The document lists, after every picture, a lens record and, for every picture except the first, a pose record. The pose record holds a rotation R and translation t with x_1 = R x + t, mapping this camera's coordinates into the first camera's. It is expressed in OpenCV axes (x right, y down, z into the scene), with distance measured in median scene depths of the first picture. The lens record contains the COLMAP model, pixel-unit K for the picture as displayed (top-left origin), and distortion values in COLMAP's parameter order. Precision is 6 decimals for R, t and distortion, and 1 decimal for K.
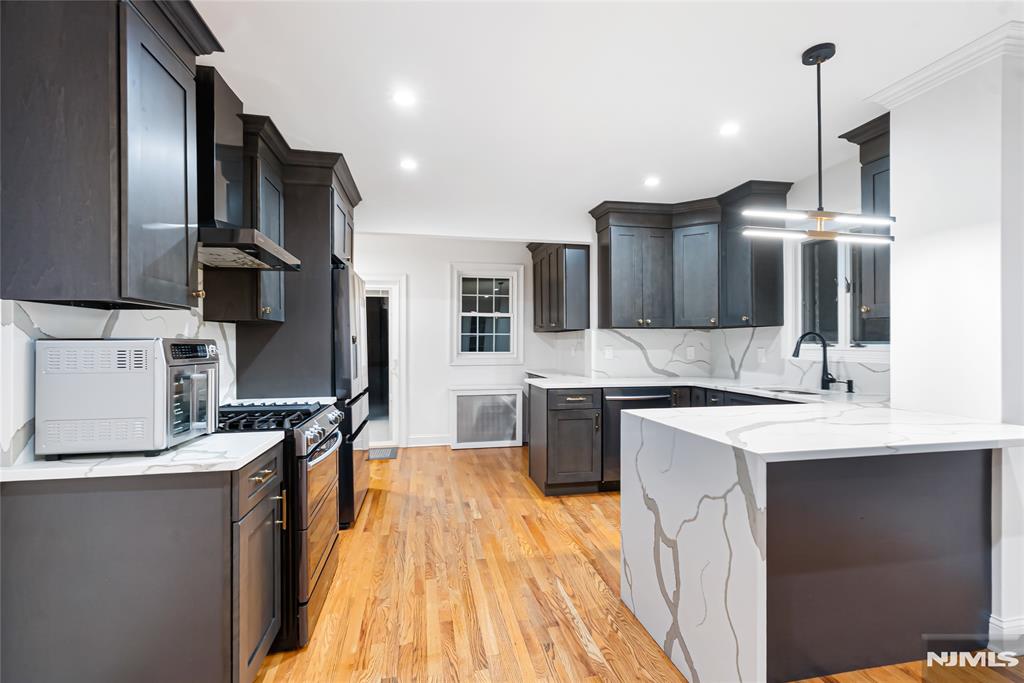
lens RADIAL K [[481.3, 0, 518.7], [0, 481.3, 338.0], [0, 0, 1]] dist [0.000325, 0.000449]
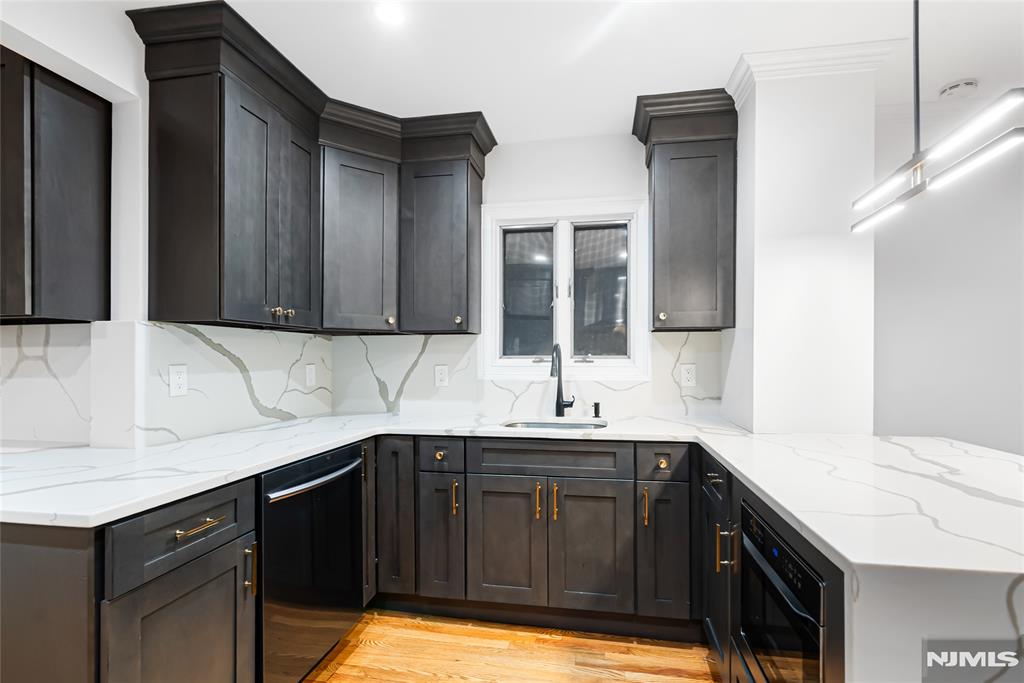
lens RADIAL K [[481.3, 0, 523.8], [0, 481.3, 354.2], [0, 0, 1]] dist [0.000325, 0.000449]
pose [[0.374821, 0.009033, 0.927053, -0.092781], [-0.008633, 0.999943, -0.006253, 0.007798], [-0.927057, -0.005660, 0.374877, 0.599821]]
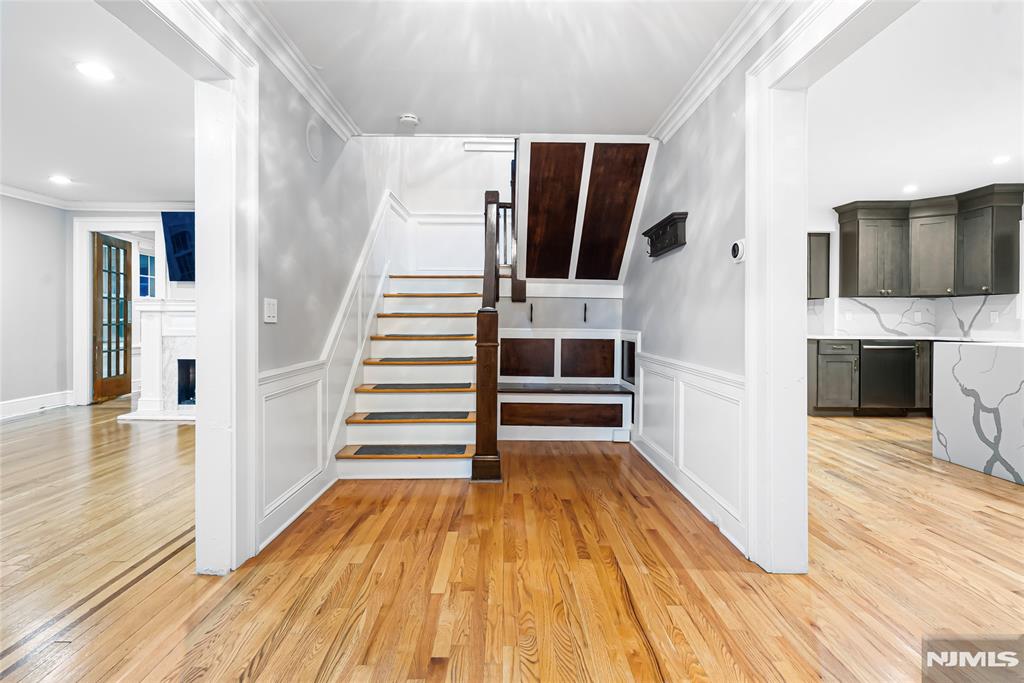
lens RADIAL K [[481.3, 0, 507.8], [0, 481.3, 322.2], [0, 0, 1]] dist [0.000325, 0.000449]
pose [[0.979371, 0.007803, -0.201919, -0.481723], [-0.005163, 0.999894, 0.013598, 0.036857], [0.202003, -0.012275, 0.979308, -0.493013]]
